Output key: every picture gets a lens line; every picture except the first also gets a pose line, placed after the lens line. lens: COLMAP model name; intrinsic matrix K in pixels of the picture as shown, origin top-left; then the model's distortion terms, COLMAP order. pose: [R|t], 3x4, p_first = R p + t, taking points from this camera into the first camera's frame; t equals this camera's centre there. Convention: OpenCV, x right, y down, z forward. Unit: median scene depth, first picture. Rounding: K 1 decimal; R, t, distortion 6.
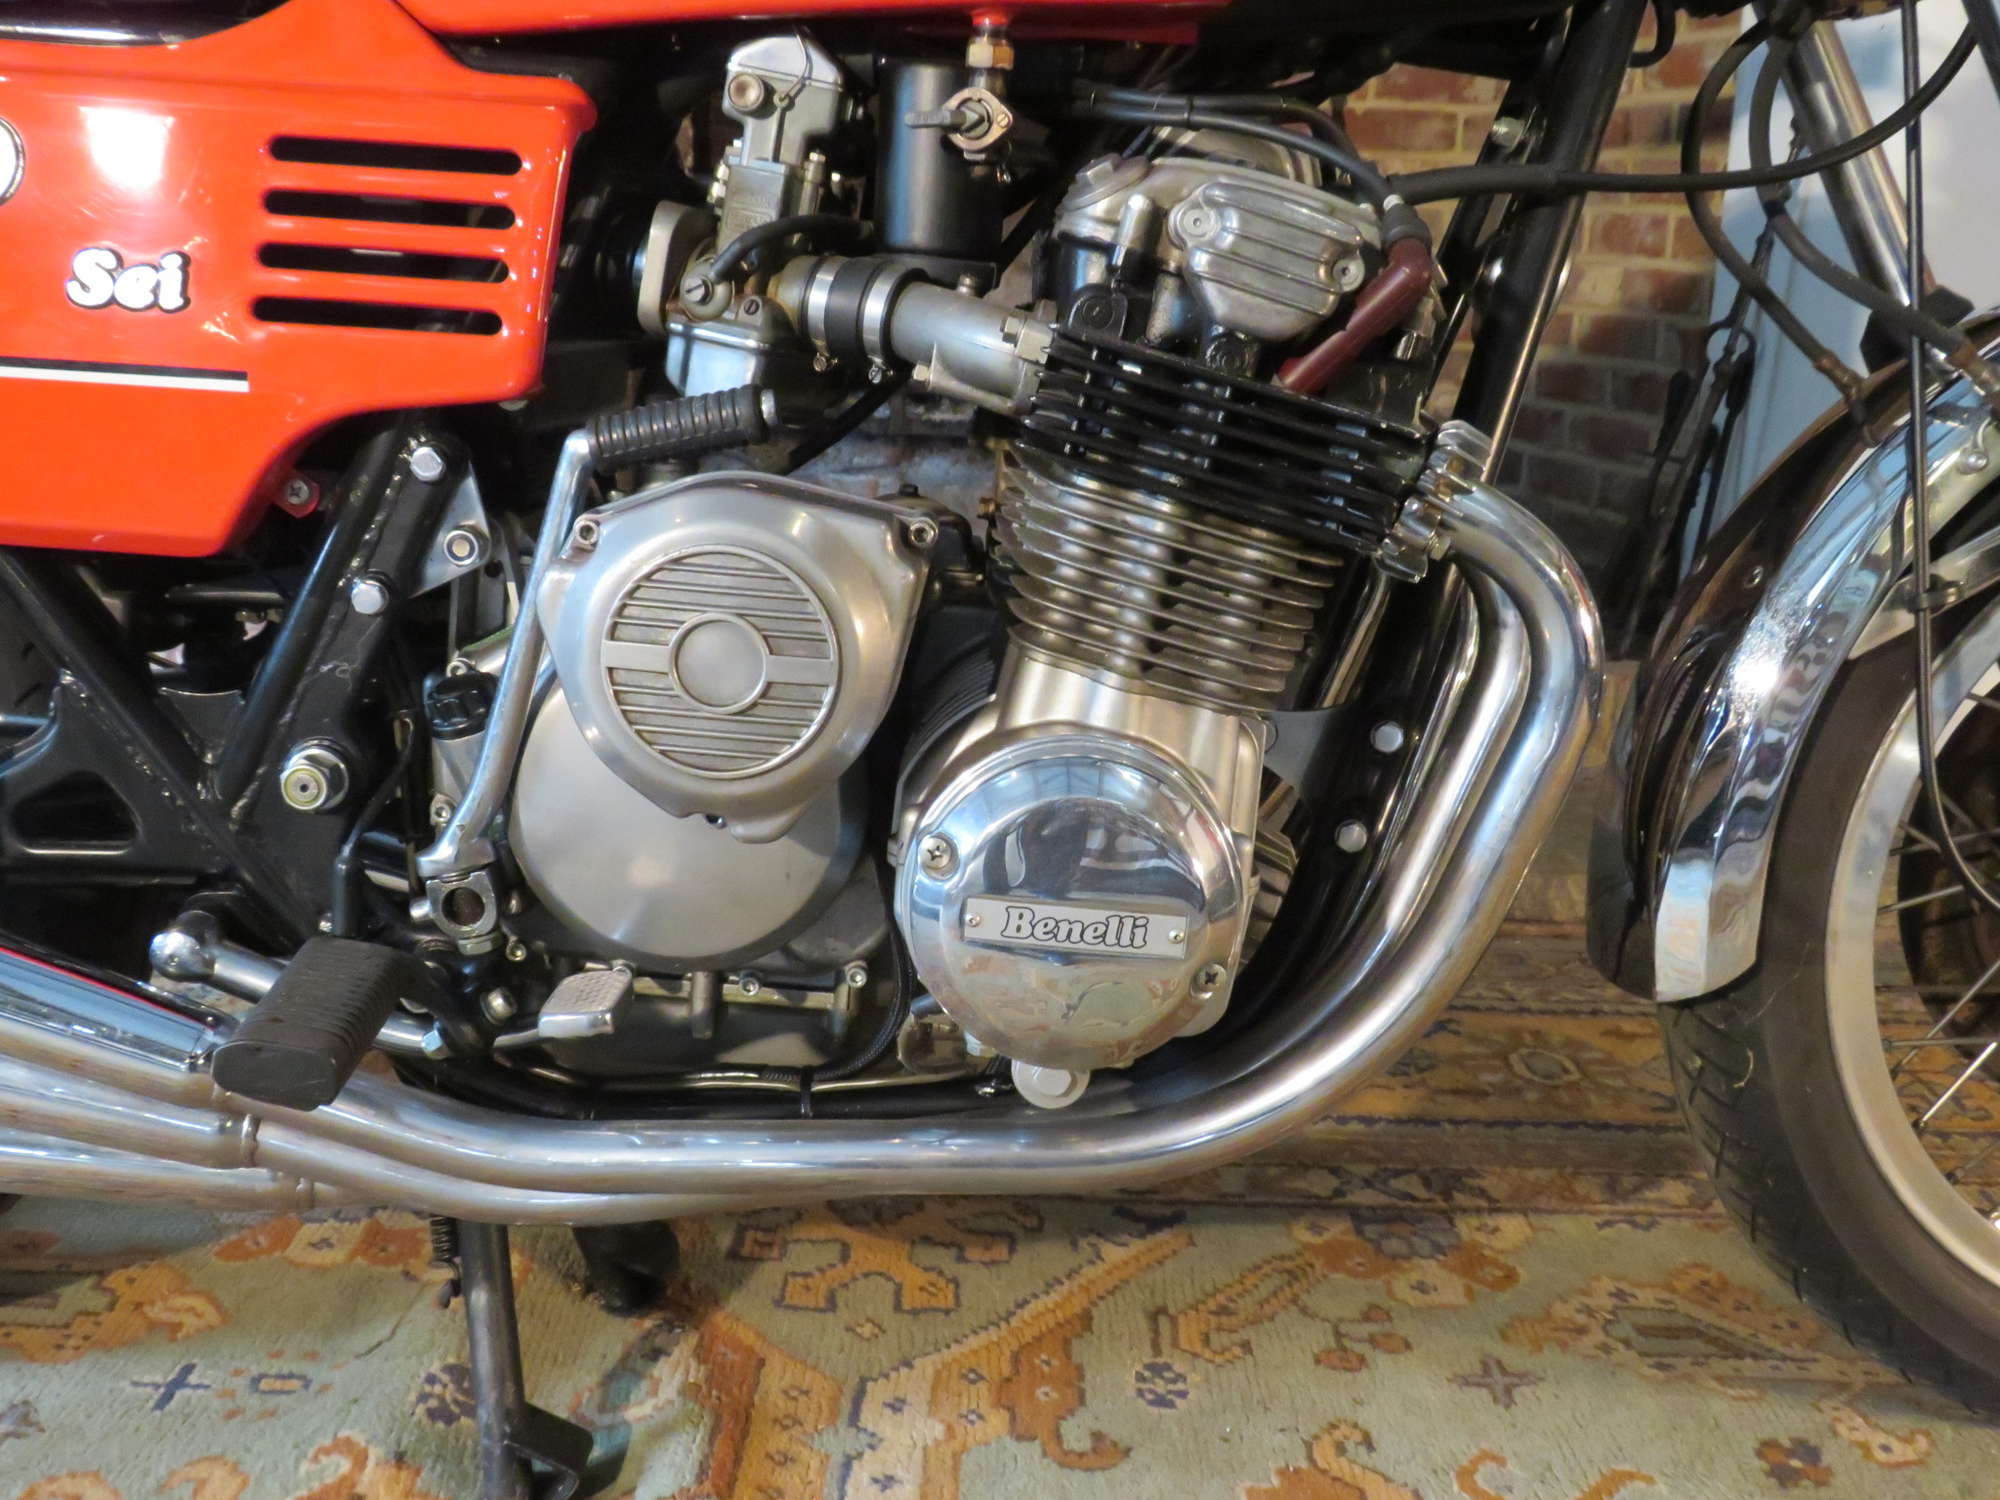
lens RADIAL K [[1927.7, 0, 1000.1], [0, 1927.7, 747.2], [0, 0, 1]] dist [-0.025885, 0.000000]
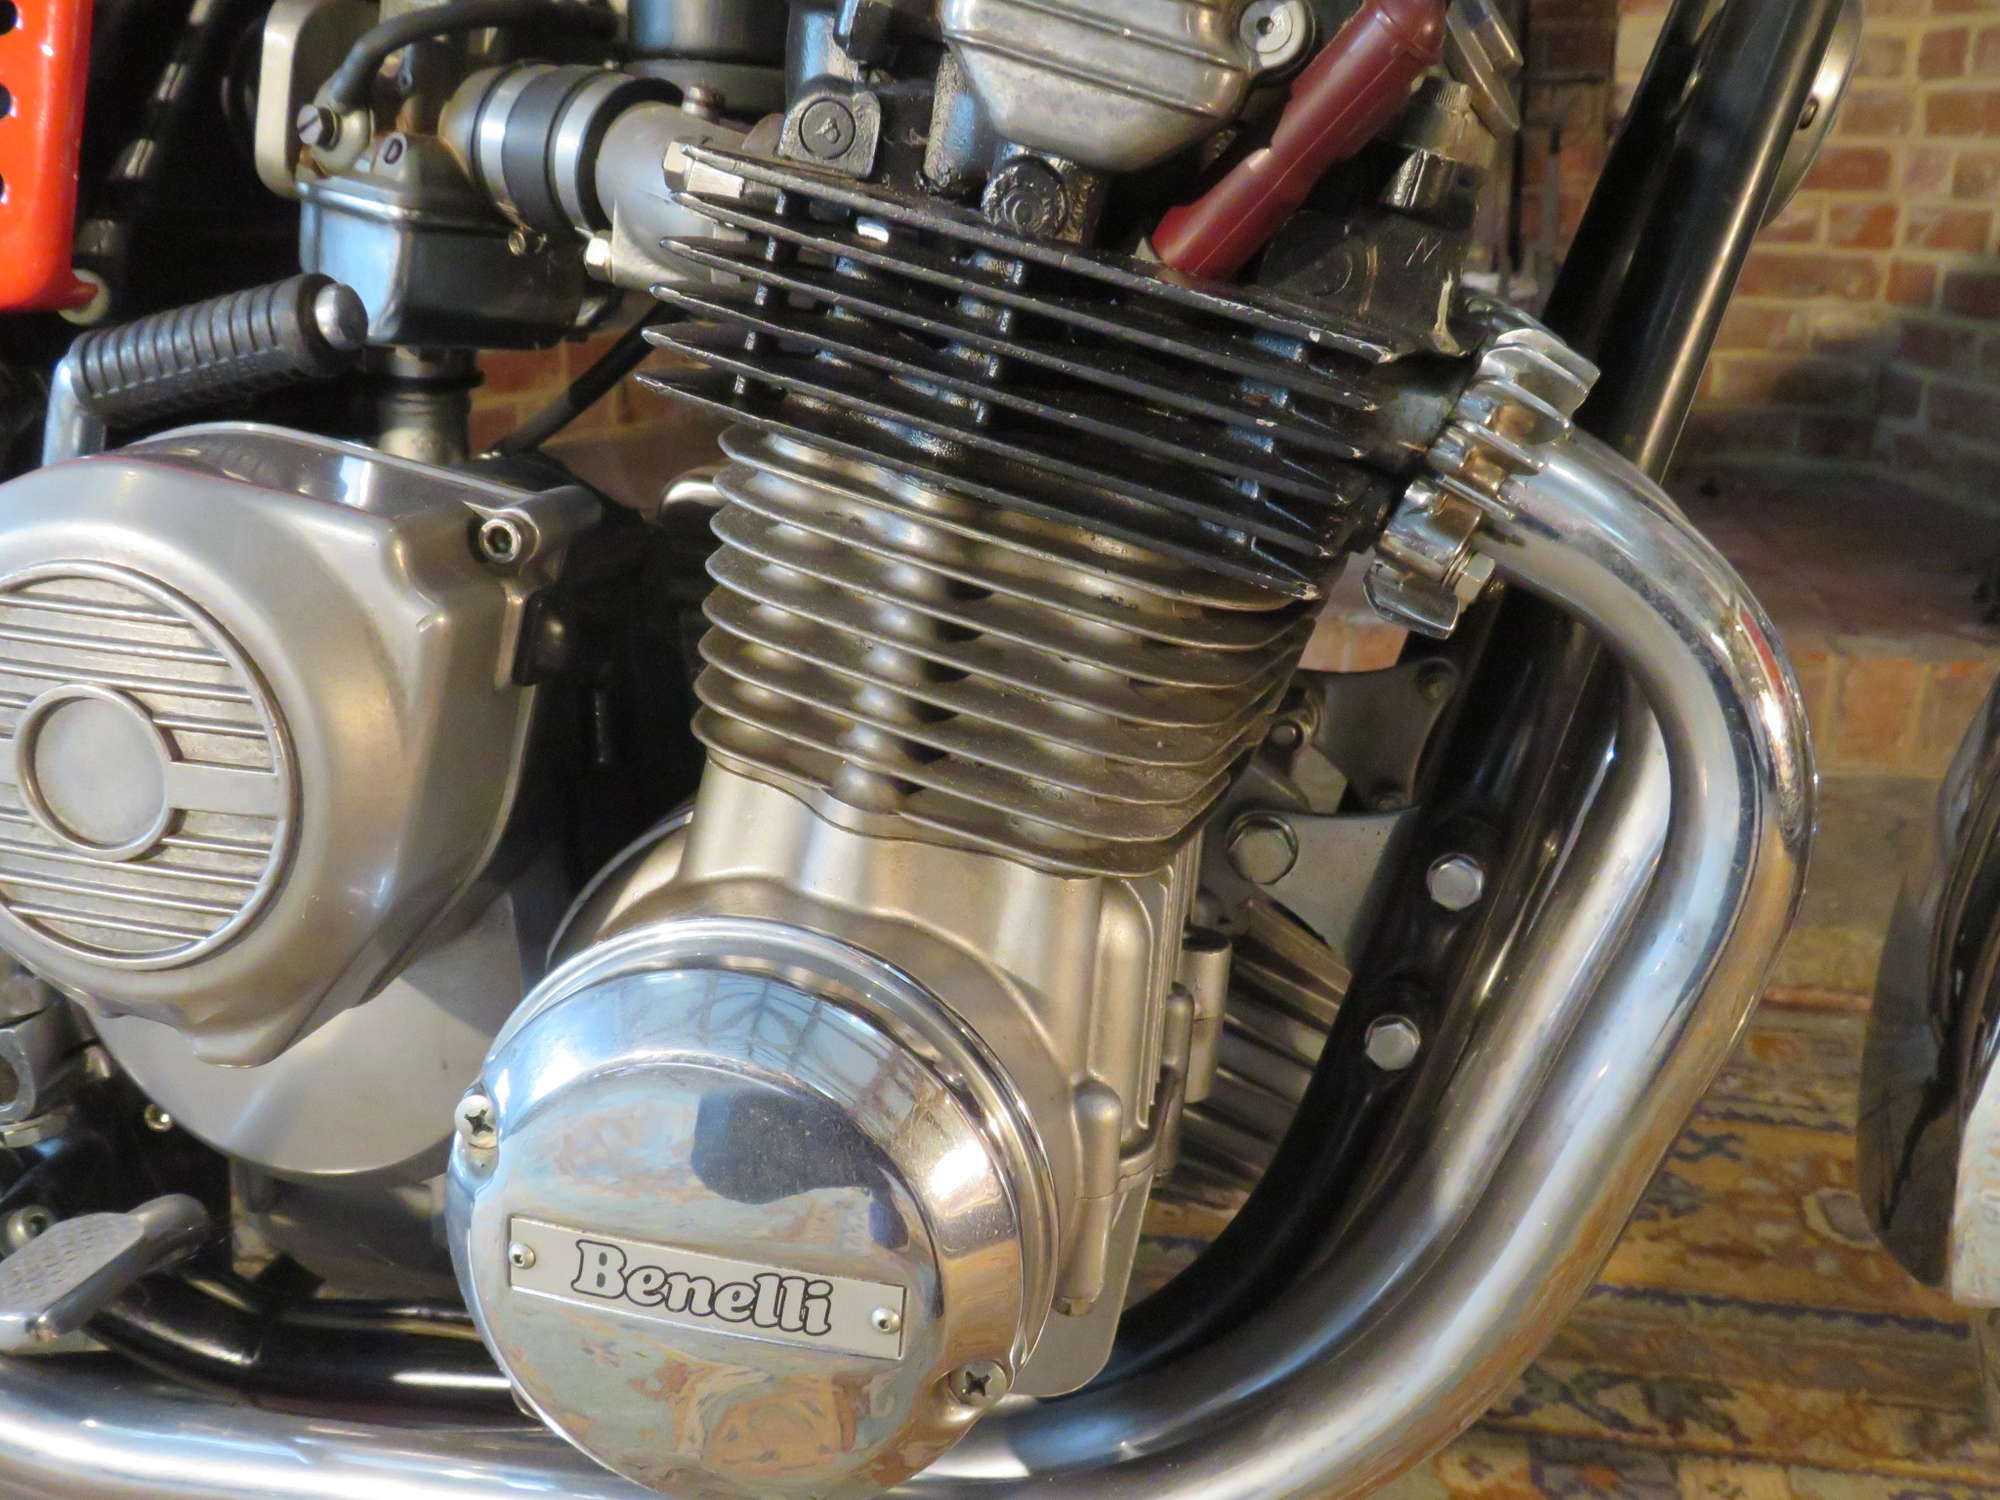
lens RADIAL K [[1927.7, 0, 1002.3], [0, 1927.7, 758.9], [0, 0, 1]] dist [-0.025885, 0.000000]
pose [[0.980885, 0.038377, -0.190765, 0.196502], [-0.029960, 0.998454, 0.046816, -0.072778], [0.192267, -0.040206, 0.980519, 0.451364]]
